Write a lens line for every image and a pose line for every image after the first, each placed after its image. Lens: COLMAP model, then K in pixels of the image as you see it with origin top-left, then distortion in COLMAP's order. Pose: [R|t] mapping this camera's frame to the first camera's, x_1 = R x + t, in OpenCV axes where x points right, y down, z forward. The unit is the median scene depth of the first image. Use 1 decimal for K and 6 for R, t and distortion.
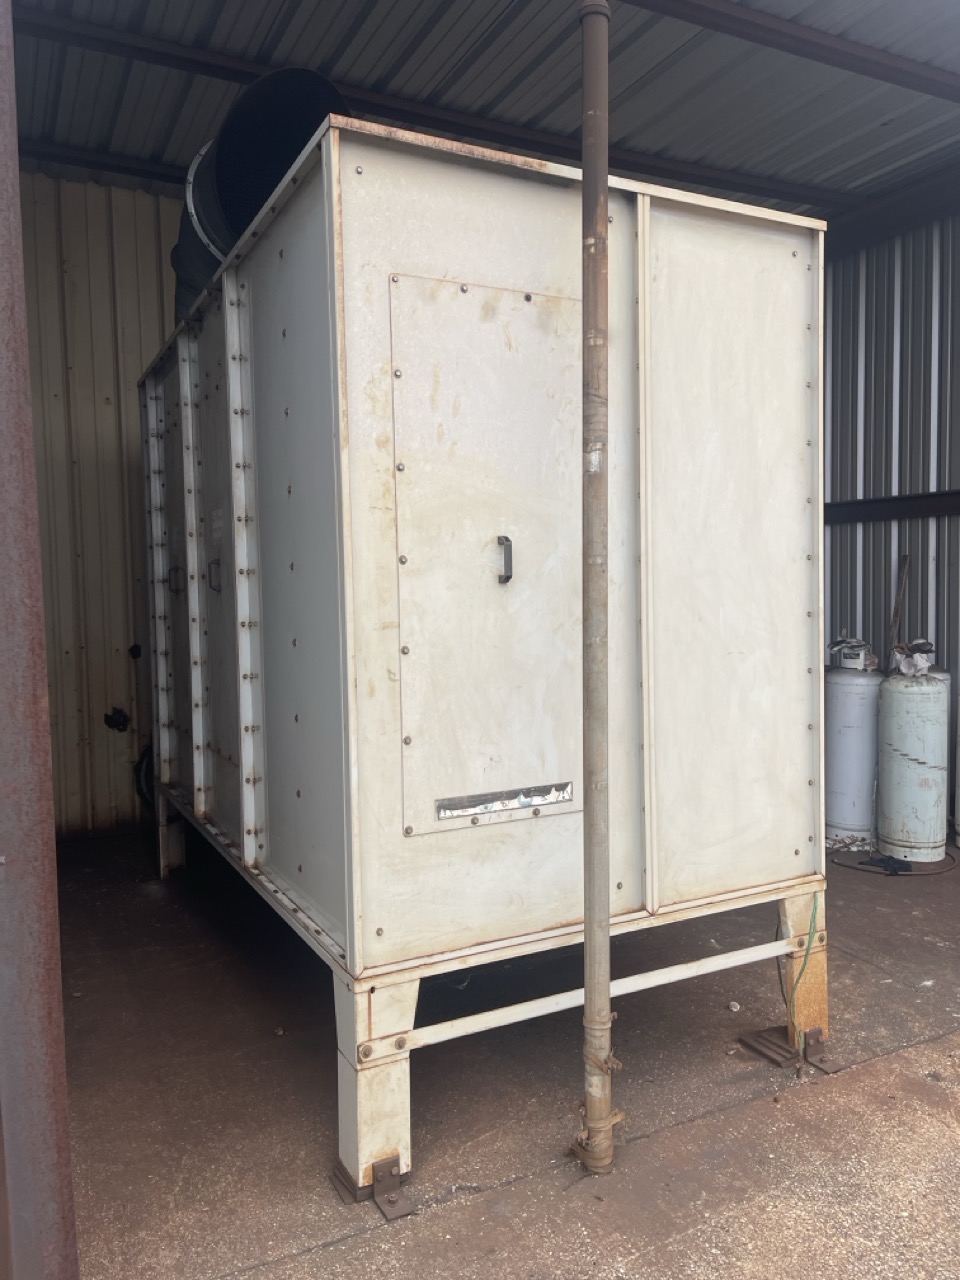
lens RADIAL K [[961.2, 0, 480.0], [0, 961.2, 640.0], [0, 0, 1]] dist [0.082327, -0.114460]
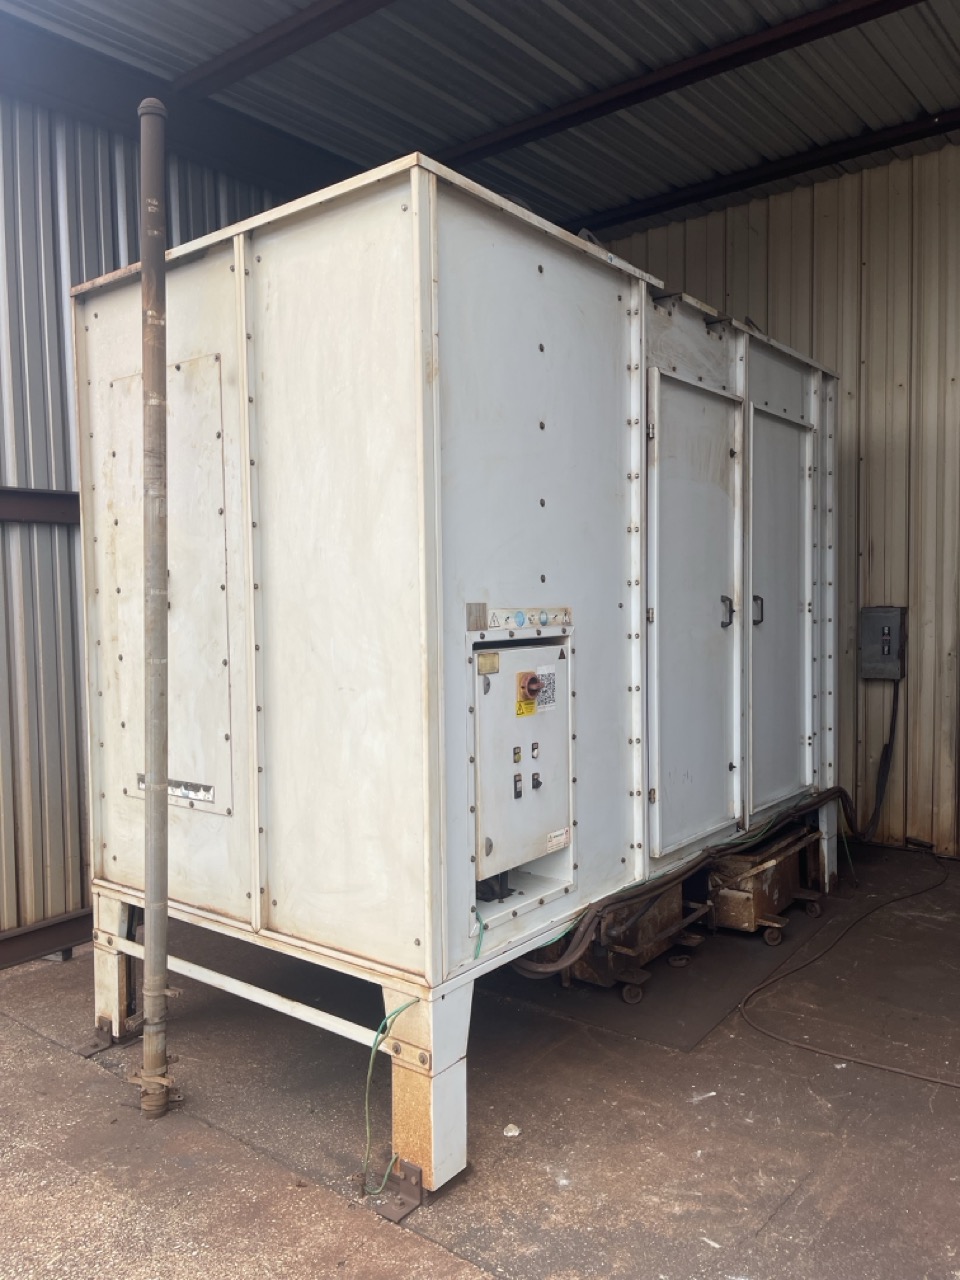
lens RADIAL K [[961.2, 0, 480.0], [0, 961.2, 640.0], [0, 0, 1]] dist [0.082327, -0.114460]
pose [[0.410989, 0.056201, -0.909906, 1.239968], [-0.037062, 0.998303, 0.044920, -0.084820], [0.910887, 0.015262, 0.412374, 0.817289]]
